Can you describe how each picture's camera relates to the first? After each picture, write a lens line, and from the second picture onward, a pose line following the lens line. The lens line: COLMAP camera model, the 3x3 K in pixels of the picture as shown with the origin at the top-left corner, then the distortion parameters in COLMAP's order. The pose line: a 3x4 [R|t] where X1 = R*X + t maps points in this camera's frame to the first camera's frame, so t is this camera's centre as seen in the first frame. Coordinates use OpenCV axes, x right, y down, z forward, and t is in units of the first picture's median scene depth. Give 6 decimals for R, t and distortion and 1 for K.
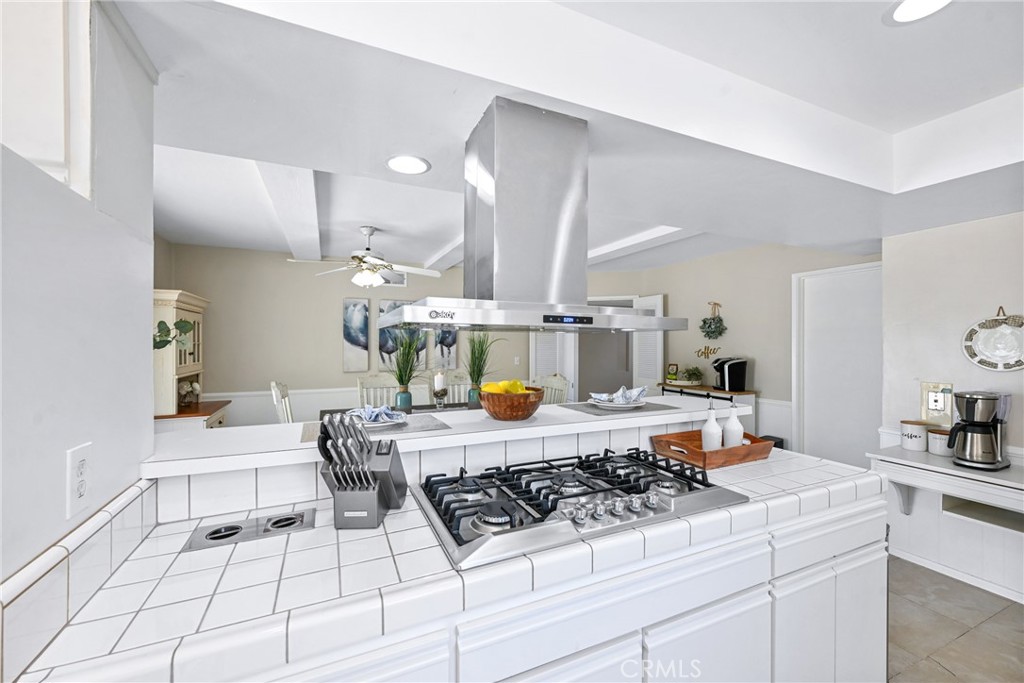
lens RADIAL K [[405.5, 0, 509.3], [0, 405.5, 343.1], [0, 0, 1]] dist [0.000778, -0.000019]
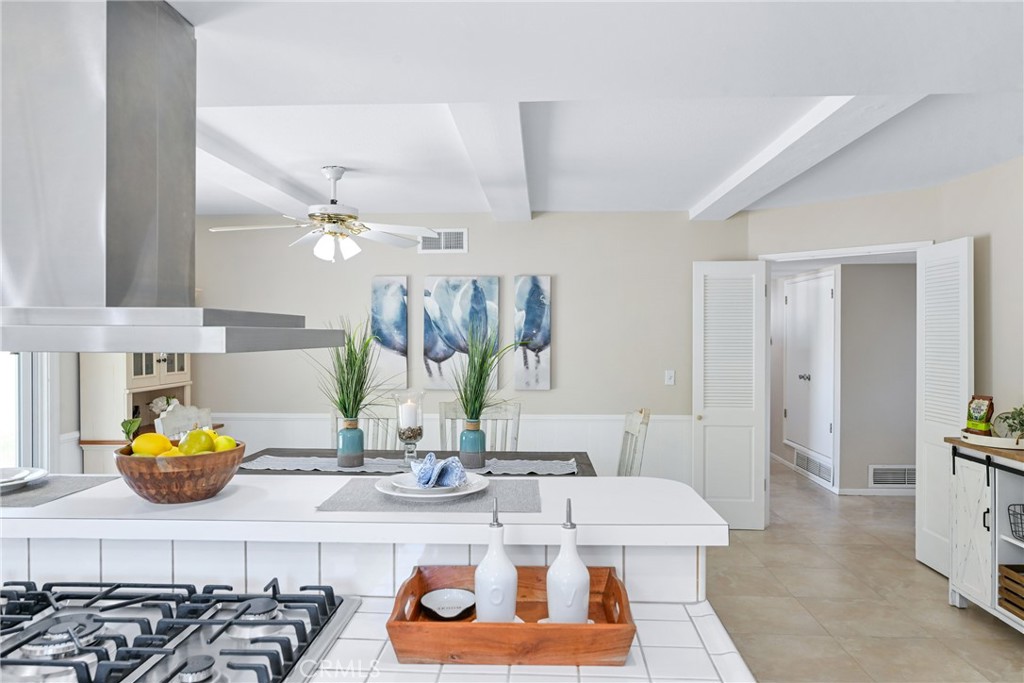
lens RADIAL K [[680.6, 0, 508.8], [0, 680.6, 341.8], [0, 0, 1]] dist [0.000171, 0.000299]
pose [[0.890859, 0.001244, -0.454279, 0.304621], [0.002482, 0.999968, 0.007605, -0.014022], [0.454274, -0.007903, 0.890827, 0.130201]]
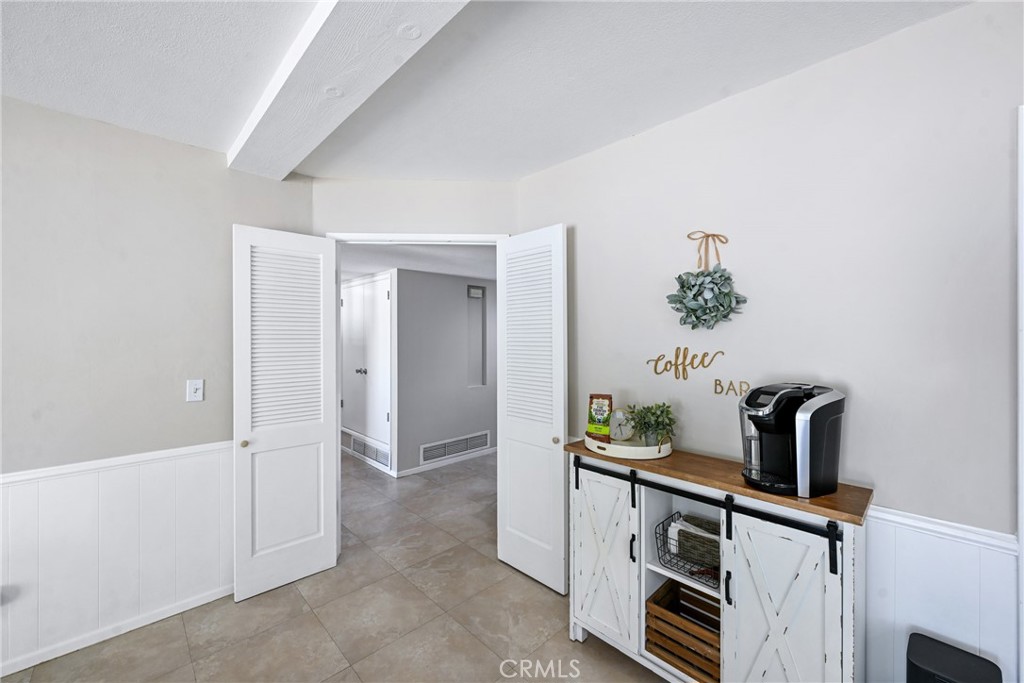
lens RADIAL K [[403.4, 0, 508.9], [0, 403.4, 340.2], [0, 0, 1]] dist [-0.000386, -0.000352]
pose [[0.940570, -0.005120, 0.339560, 0.207207], [0.003990, 0.999984, 0.004027, -0.001819], [-0.339575, -0.002433, 0.940576, 0.719020]]
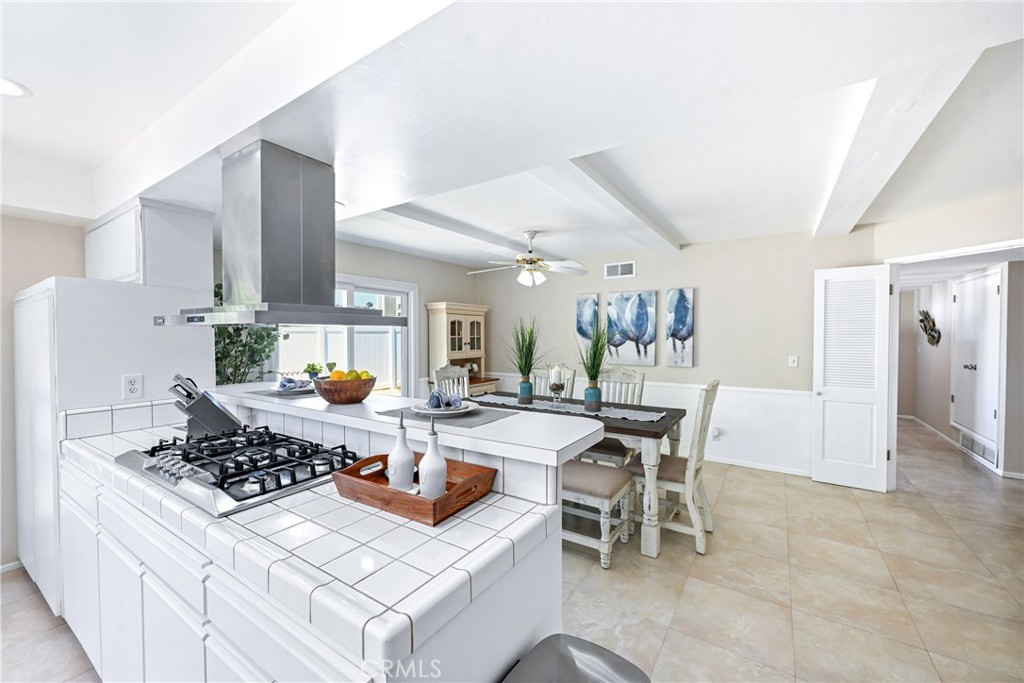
lens RADIAL K [[403.4, 0, 508.9], [0, 403.4, 340.2], [0, 0, 1]] dist [-0.000386, -0.000352]
pose [[0.534444, 0.006937, -0.845175, 0.436907], [0.002121, 0.999952, 0.009549, -0.000160], [0.845201, -0.006896, 0.534404, 0.281635]]
